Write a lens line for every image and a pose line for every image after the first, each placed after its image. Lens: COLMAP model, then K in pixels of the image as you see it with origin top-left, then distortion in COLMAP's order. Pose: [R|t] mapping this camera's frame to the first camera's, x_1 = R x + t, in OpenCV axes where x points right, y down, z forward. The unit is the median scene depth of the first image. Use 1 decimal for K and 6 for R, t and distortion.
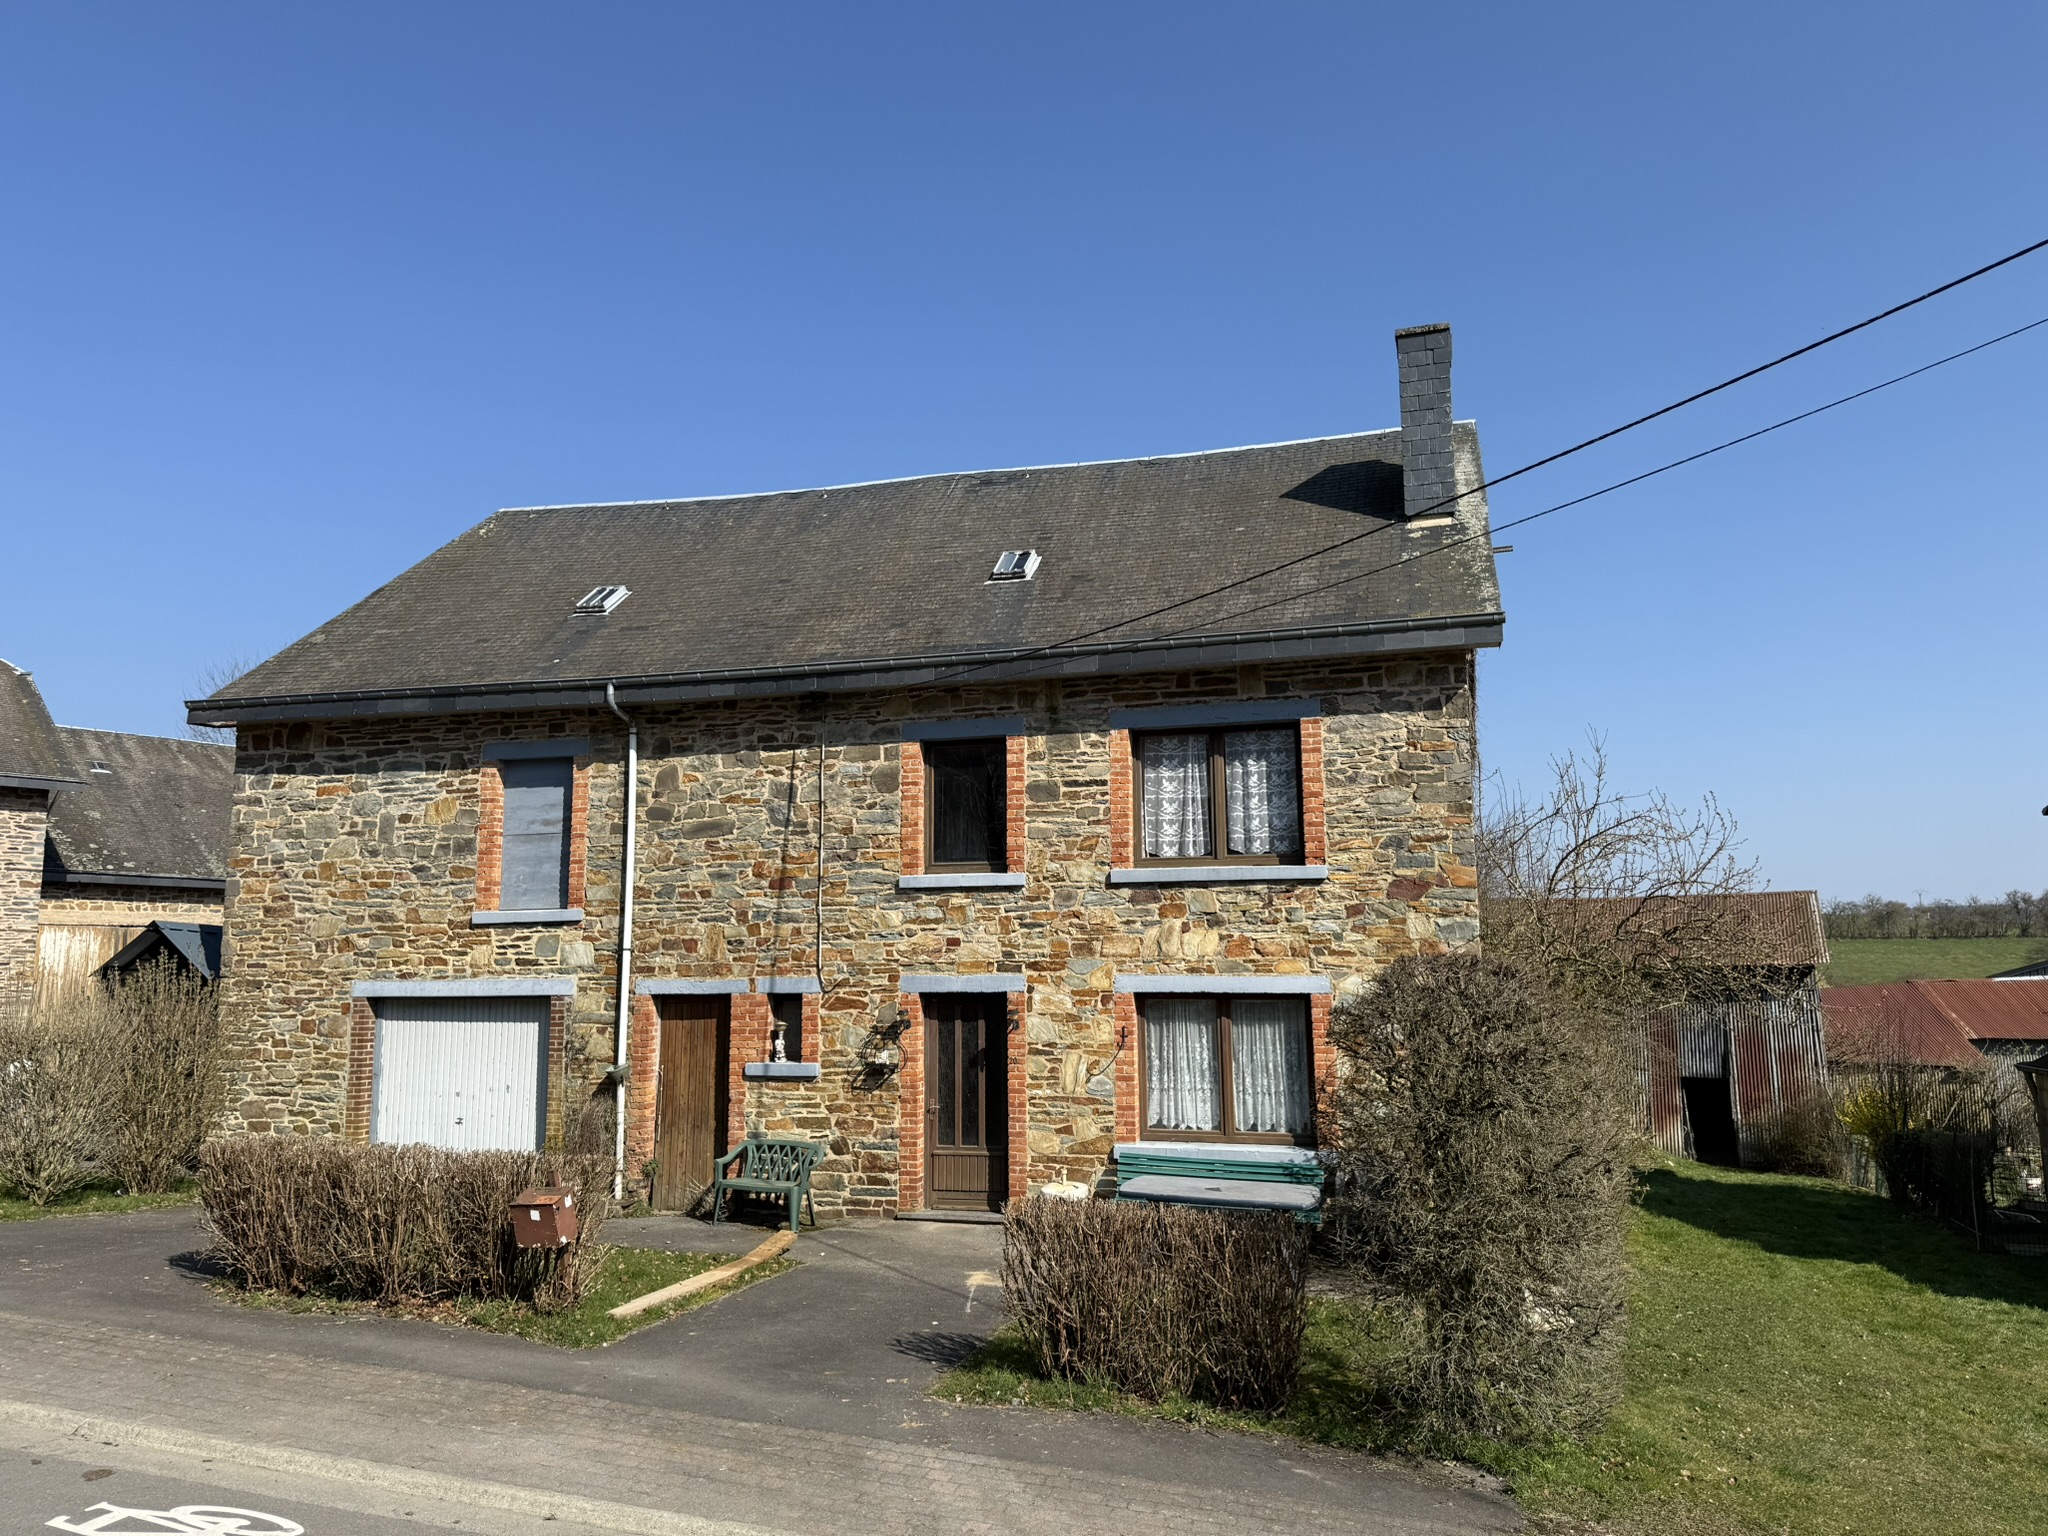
lens RADIAL K [[1410.2, 0, 1024.0], [0, 1410.2, 768.0], [0, 0, 1]] dist [0.163310, -0.307839]
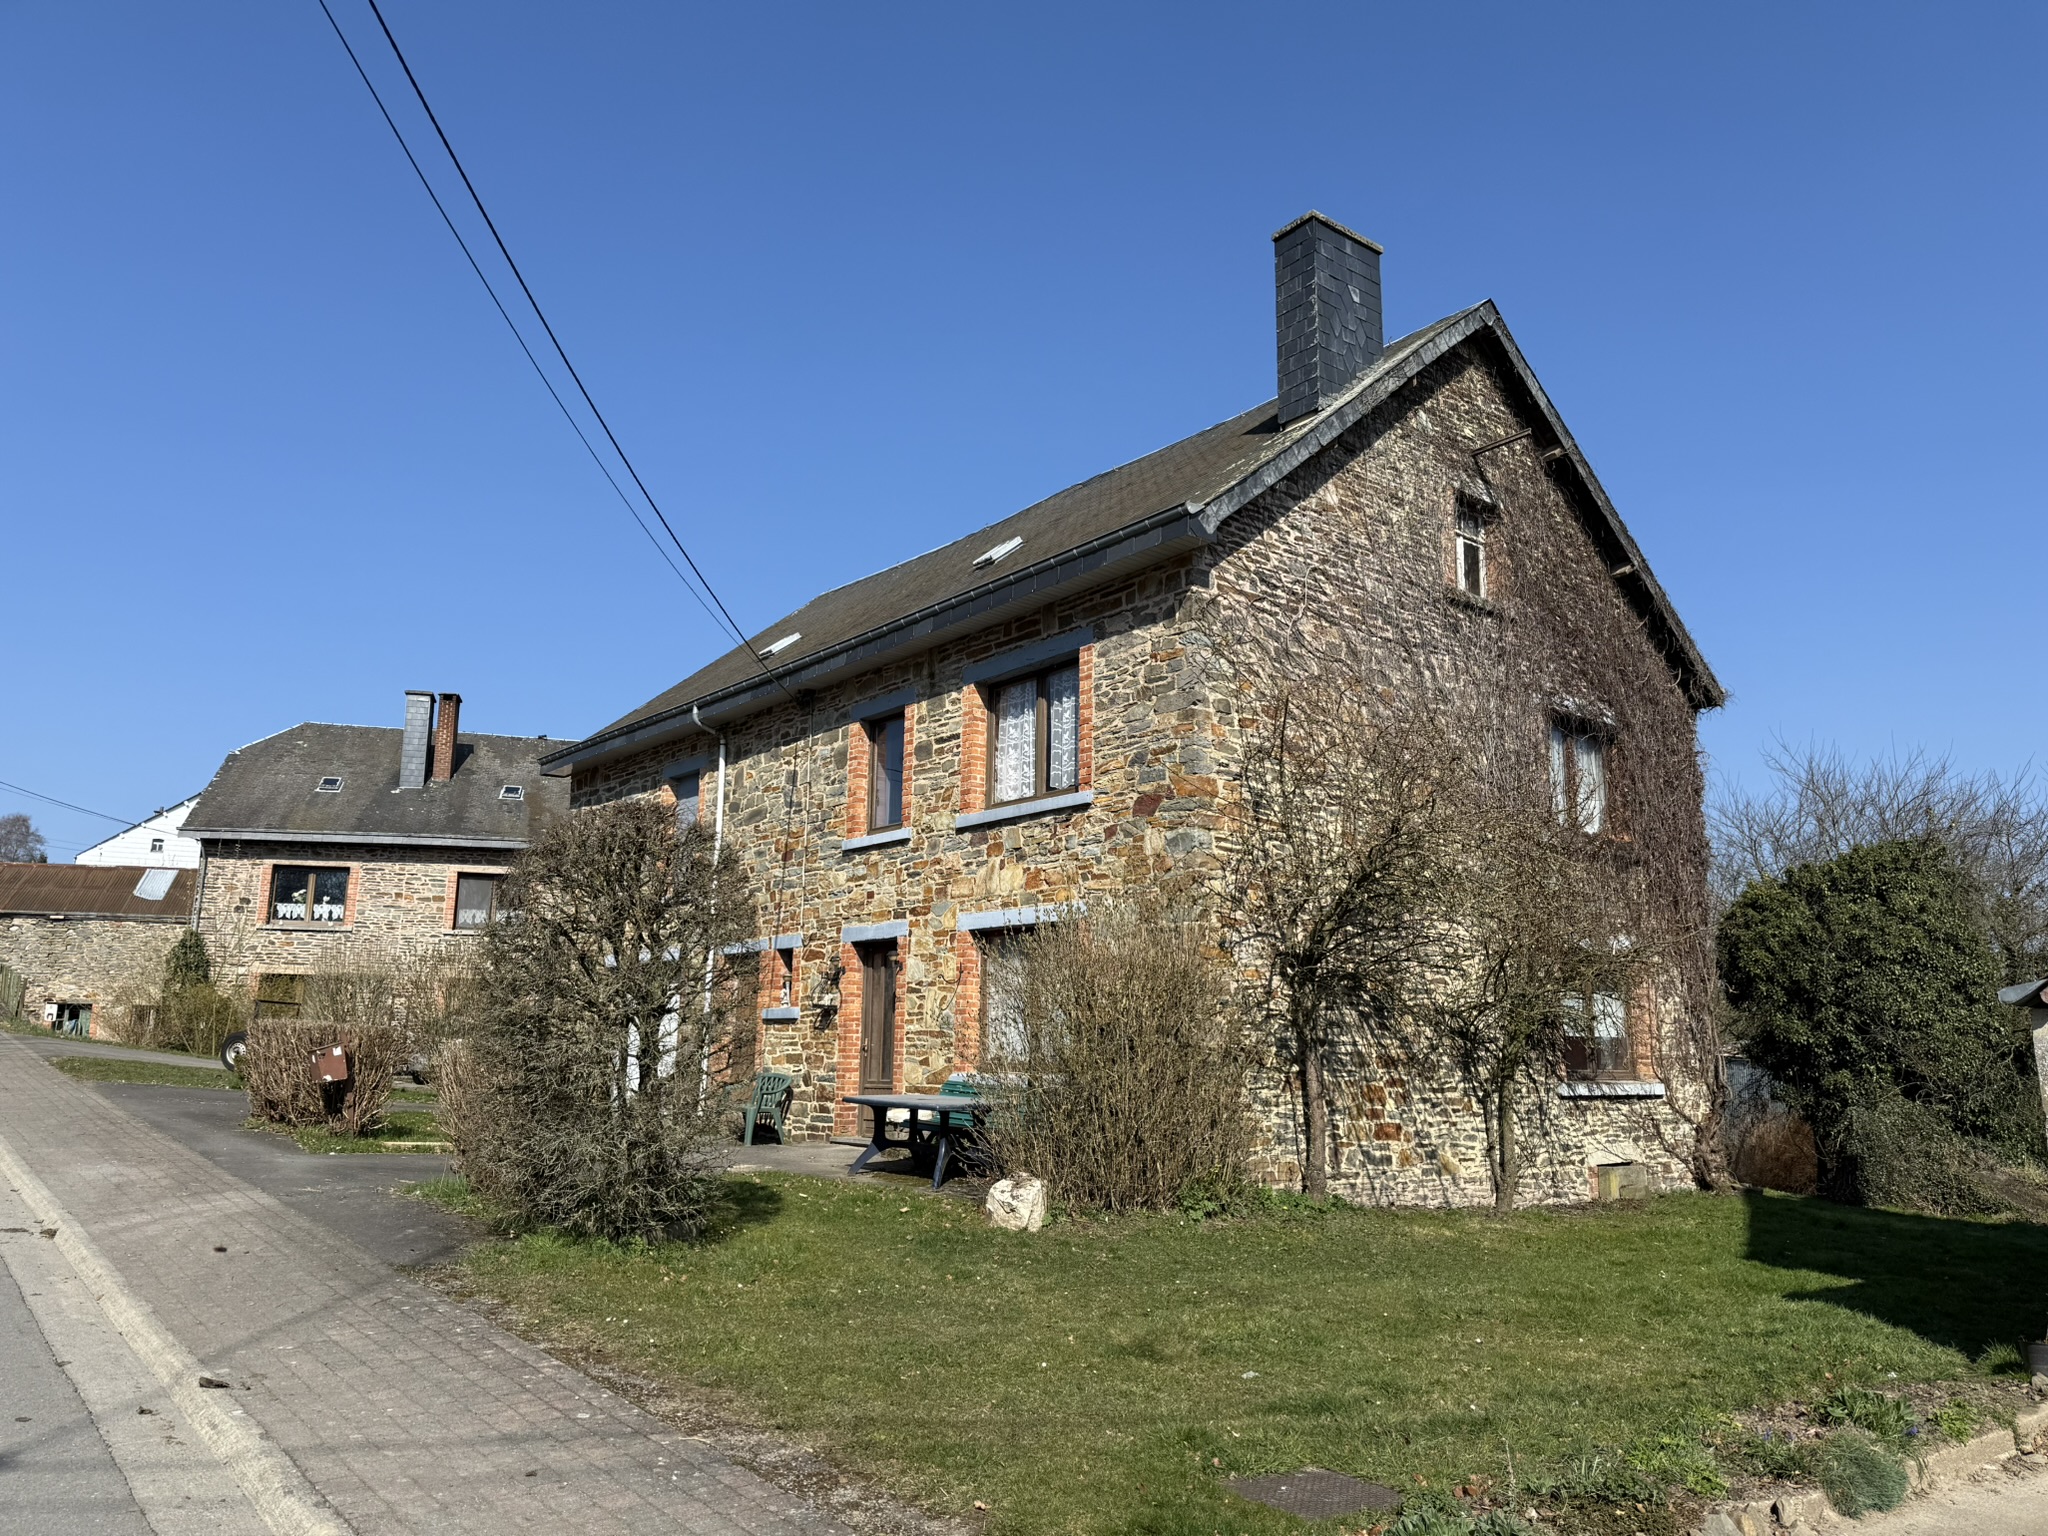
lens RADIAL K [[1410.2, 0, 1024.0], [0, 1410.2, 768.0], [0, 0, 1]] dist [0.163310, -0.307839]
pose [[0.819017, -0.096984, -0.565513, 0.684463], [0.059100, 0.994628, -0.084984, 0.125516], [0.570717, 0.036182, 0.820349, 0.156629]]
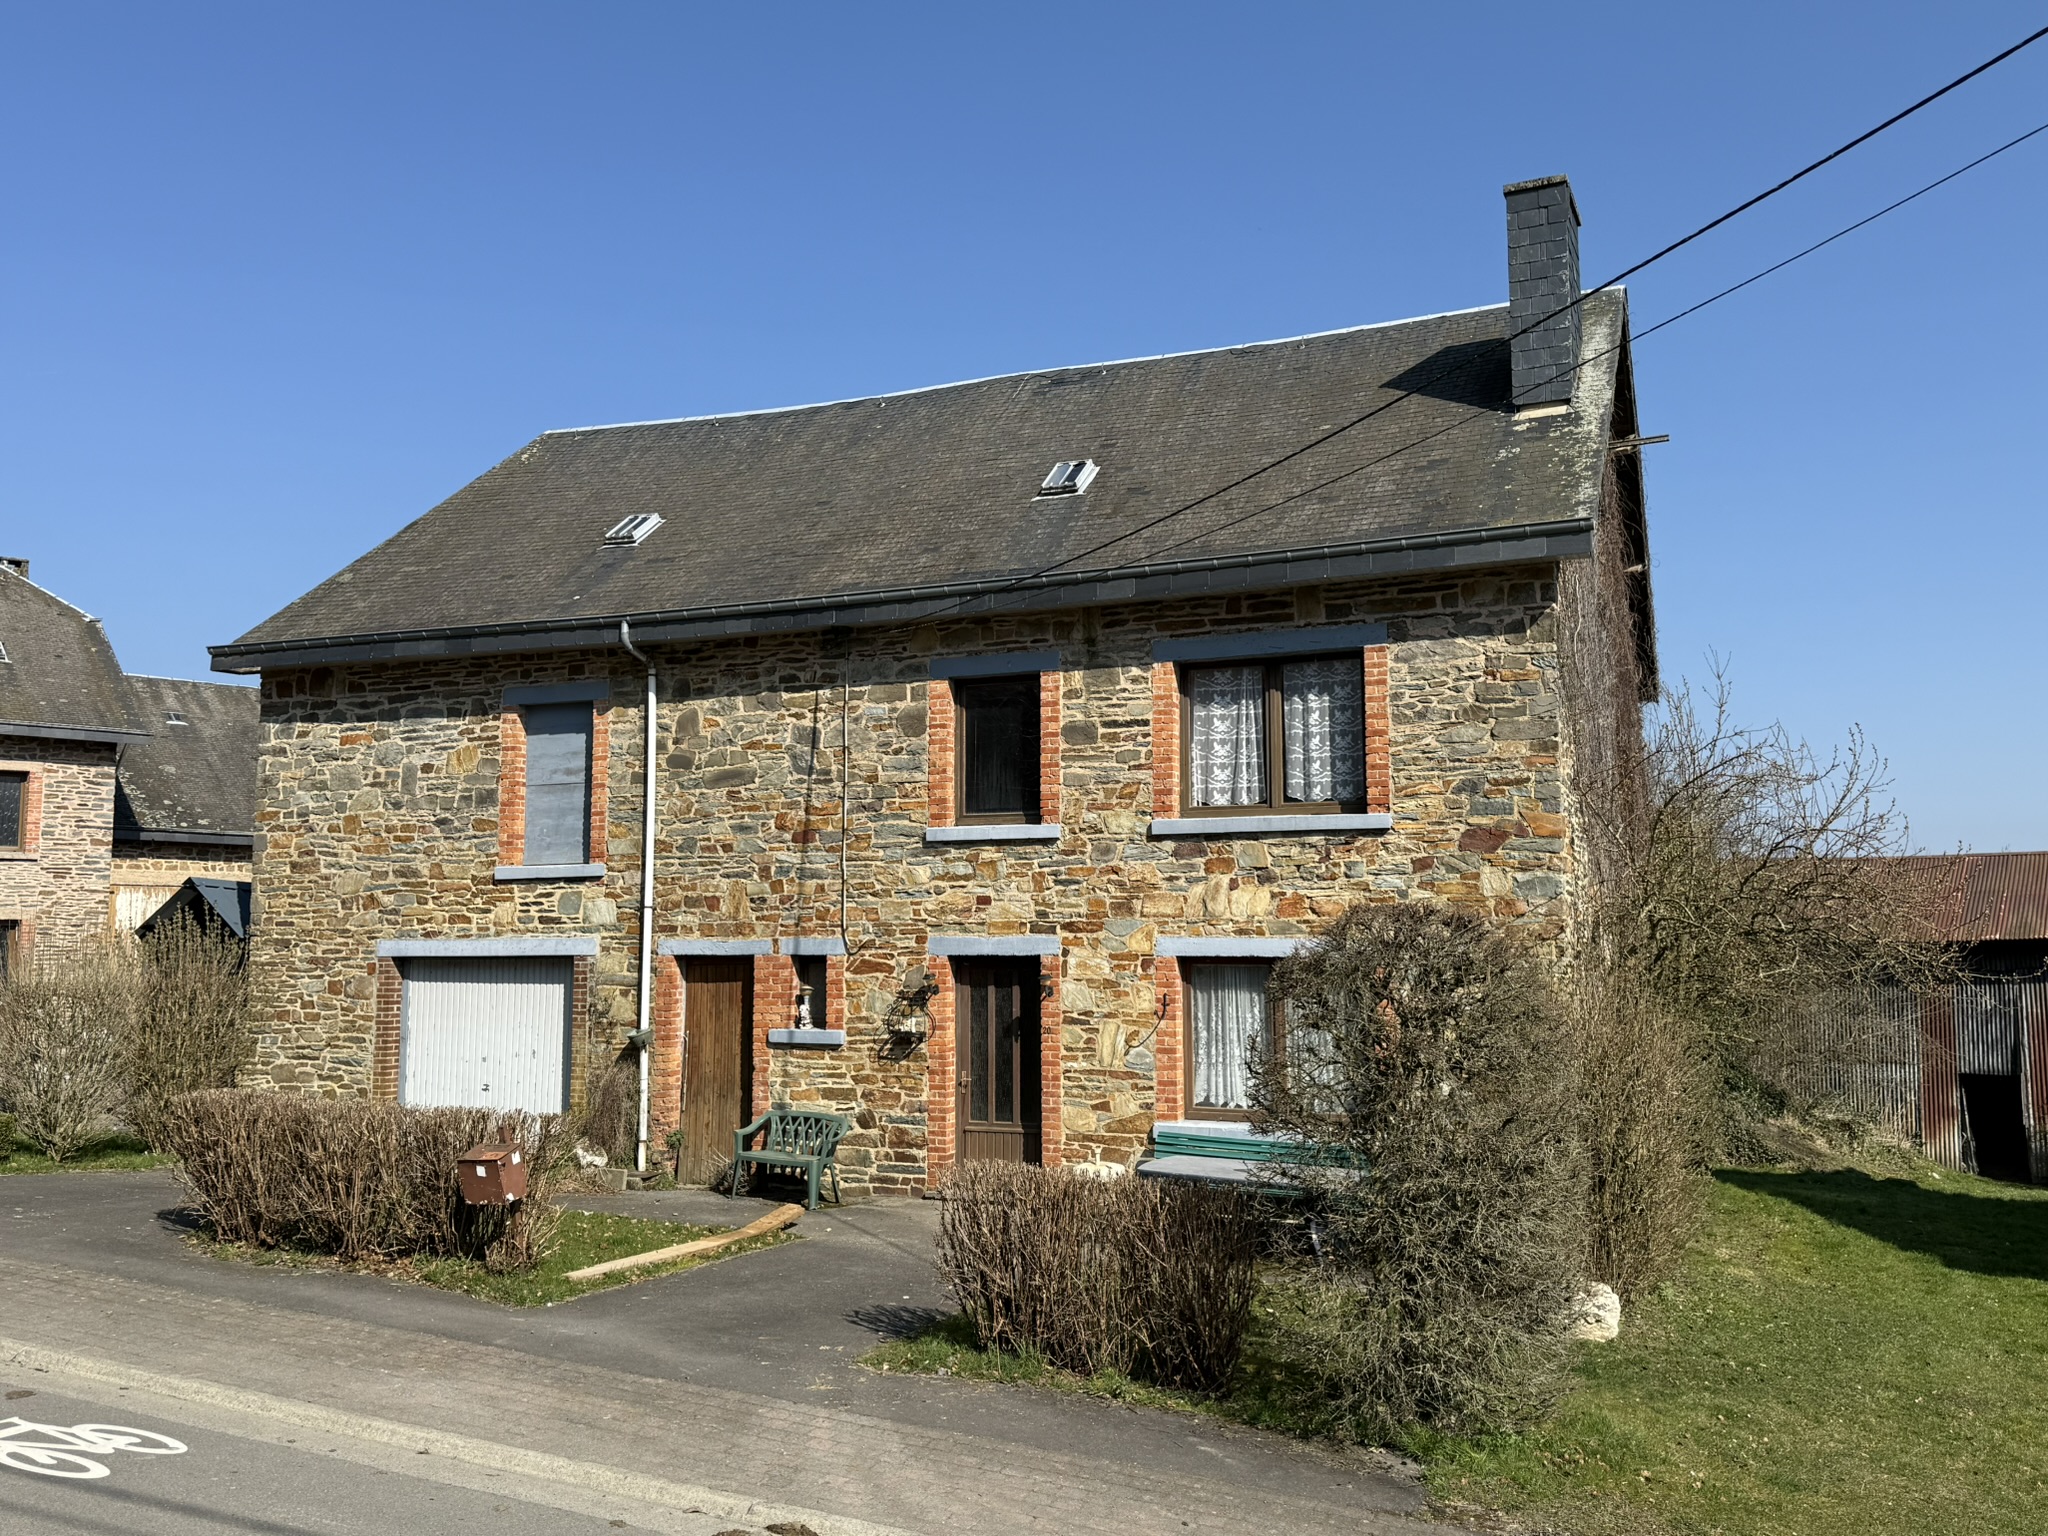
lens RADIAL K [[1657.2, 0, 1022.8], [0, 1657.2, 777.4], [0, 0, 1]] dist [0.159502, -0.239122]
pose [[0.991193, -0.006892, -0.132248, 0.116167], [0.012194, 0.999152, 0.039321, 0.002726], [0.131865, -0.040587, 0.990436, -0.047416]]
